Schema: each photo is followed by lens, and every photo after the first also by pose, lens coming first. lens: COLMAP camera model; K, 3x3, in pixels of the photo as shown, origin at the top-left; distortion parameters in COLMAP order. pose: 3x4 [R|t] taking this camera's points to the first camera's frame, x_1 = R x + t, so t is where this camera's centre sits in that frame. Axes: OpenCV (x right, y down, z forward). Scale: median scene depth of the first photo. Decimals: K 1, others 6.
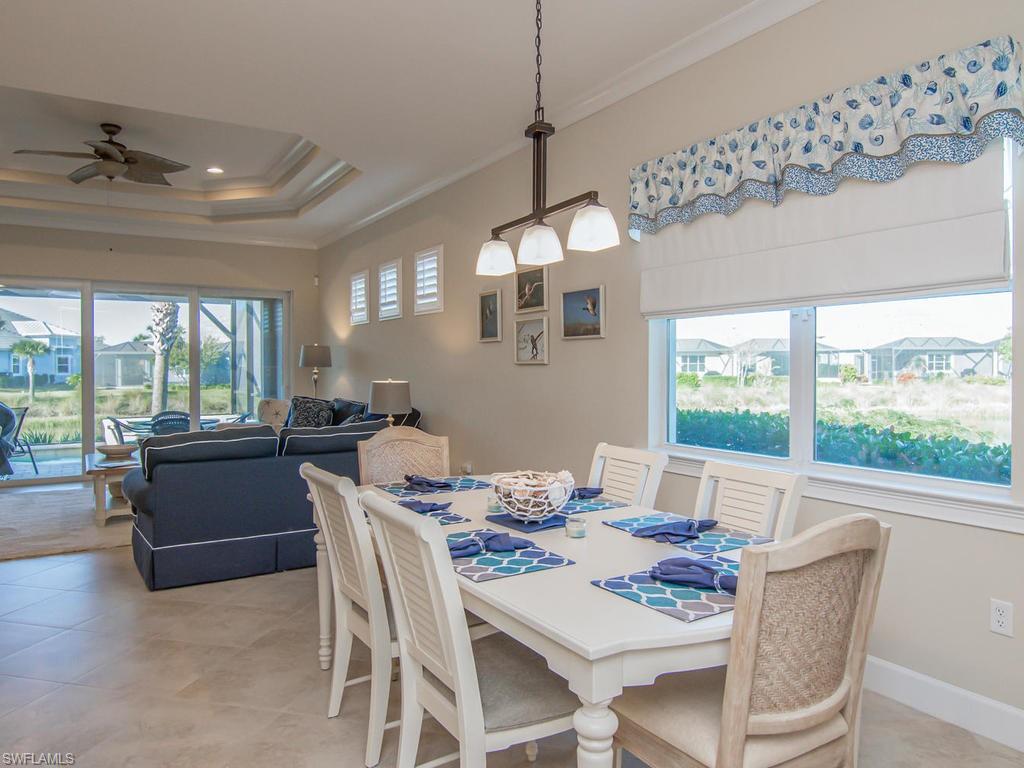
lens RADIAL K [[692.4, 0, 509.1], [0, 692.4, 373.7], [0, 0, 1]] dist [0.023469, -0.040995]
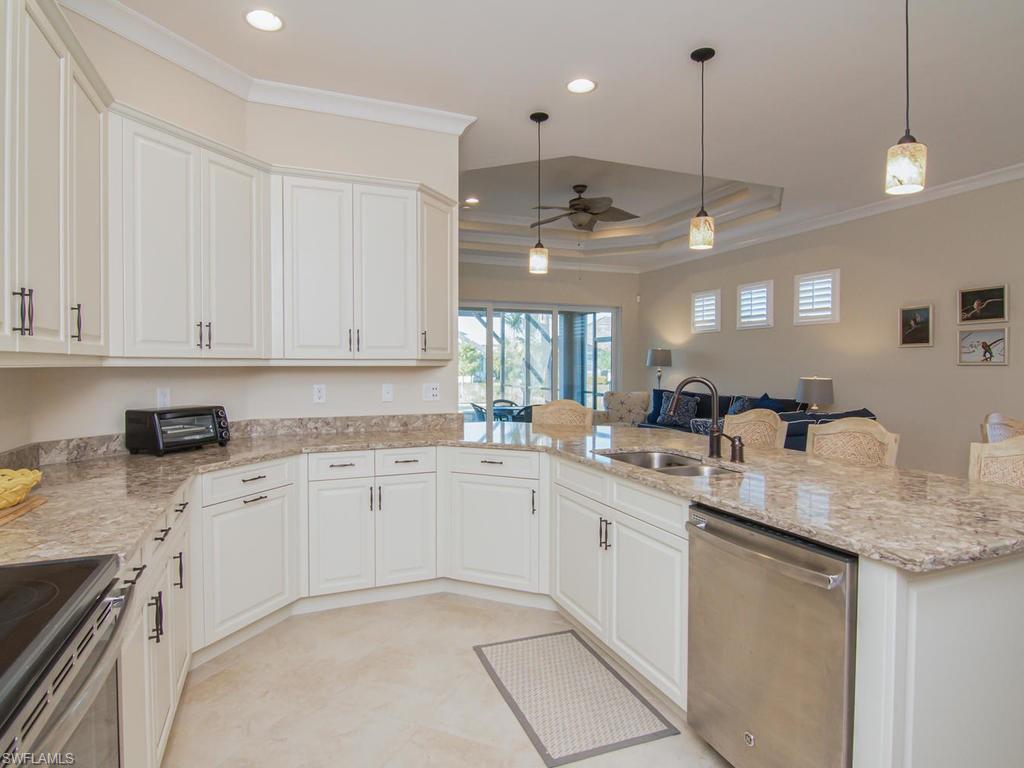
lens RADIAL K [[574.4, 0, 534.5], [0, 574.4, 369.3], [0, 0, 1]] dist [-0.000152, -0.000474]
pose [[0.989613, 0.001389, -0.143754, -0.354284], [-0.001742, 0.999996, -0.002327, -0.001429], [0.143750, 0.002553, 0.989611, -0.075671]]
